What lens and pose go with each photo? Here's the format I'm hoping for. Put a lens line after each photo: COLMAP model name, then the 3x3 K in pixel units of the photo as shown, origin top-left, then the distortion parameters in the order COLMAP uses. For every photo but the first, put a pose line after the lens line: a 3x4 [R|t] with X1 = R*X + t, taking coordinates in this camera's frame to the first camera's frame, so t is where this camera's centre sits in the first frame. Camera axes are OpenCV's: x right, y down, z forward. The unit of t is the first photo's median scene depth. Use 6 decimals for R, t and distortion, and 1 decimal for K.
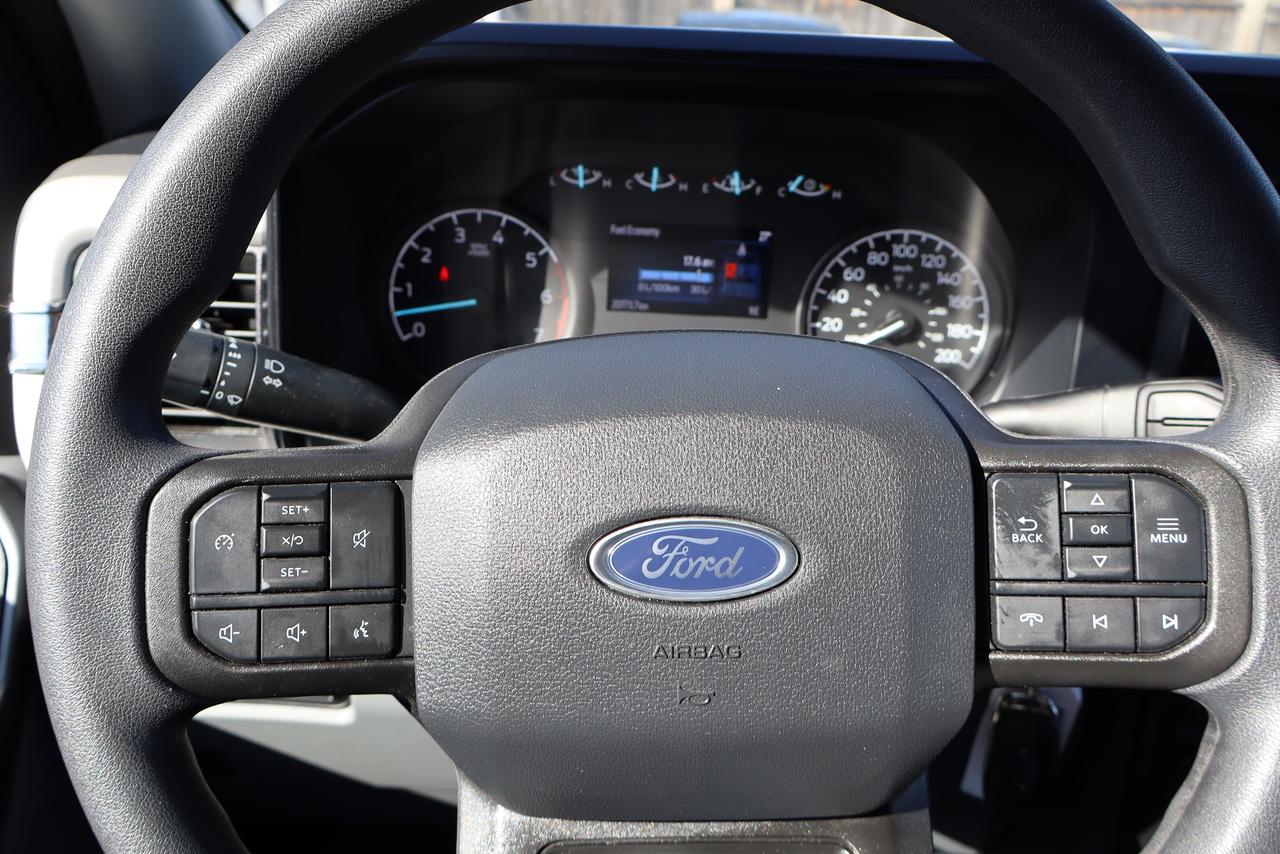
lens RADIAL K [[1079.4, 0, 640.0], [0, 1079.4, 427.0], [0, 0, 1]] dist [-0.005590, 0.017097]
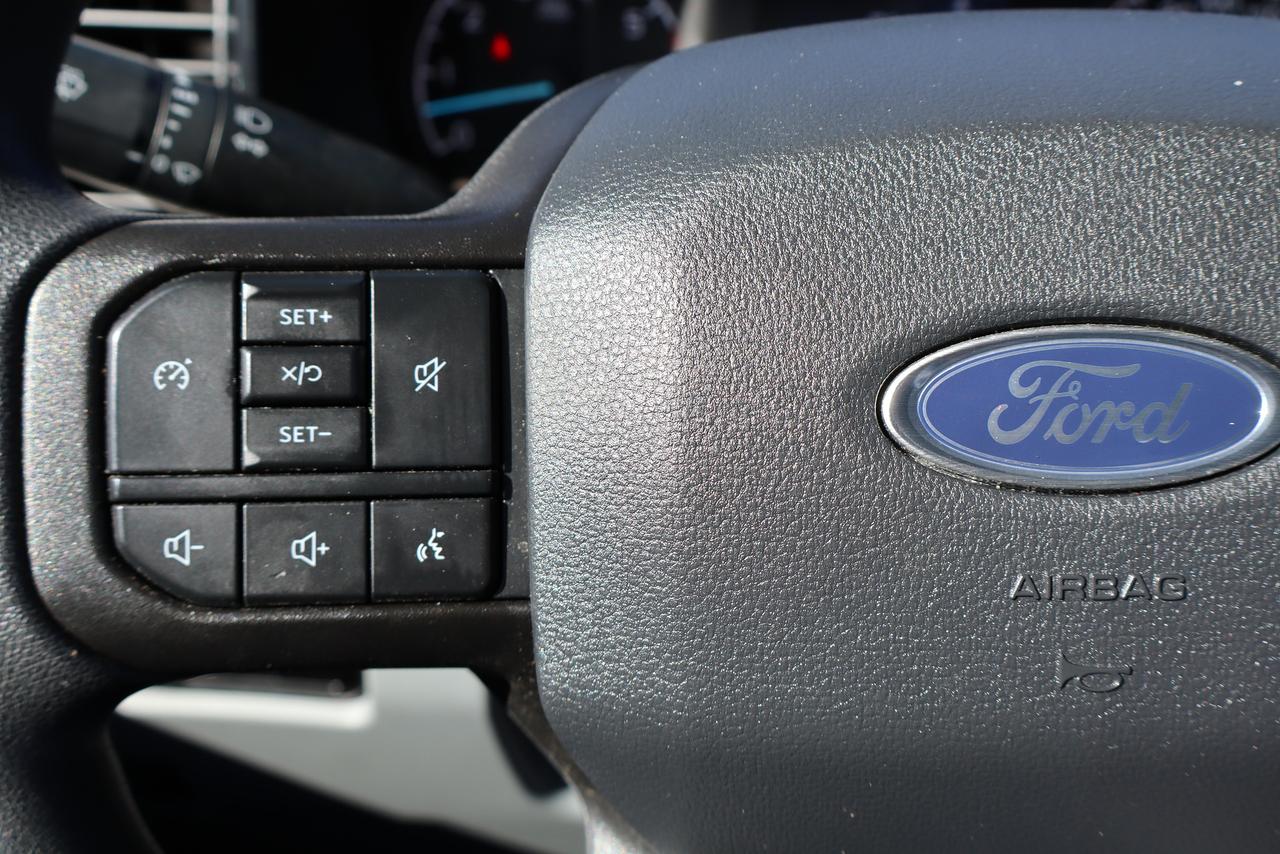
lens RADIAL K [[1330.7, 0, 641.6], [0, 1330.7, 434.3], [0, 0, 1]] dist [0.009017, -0.002946]
pose [[0.999595, 0.004840, -0.028050, -0.137239], [-0.003534, 0.998915, 0.046444, 0.102730], [0.028244, -0.046326, 0.998527, 0.354543]]
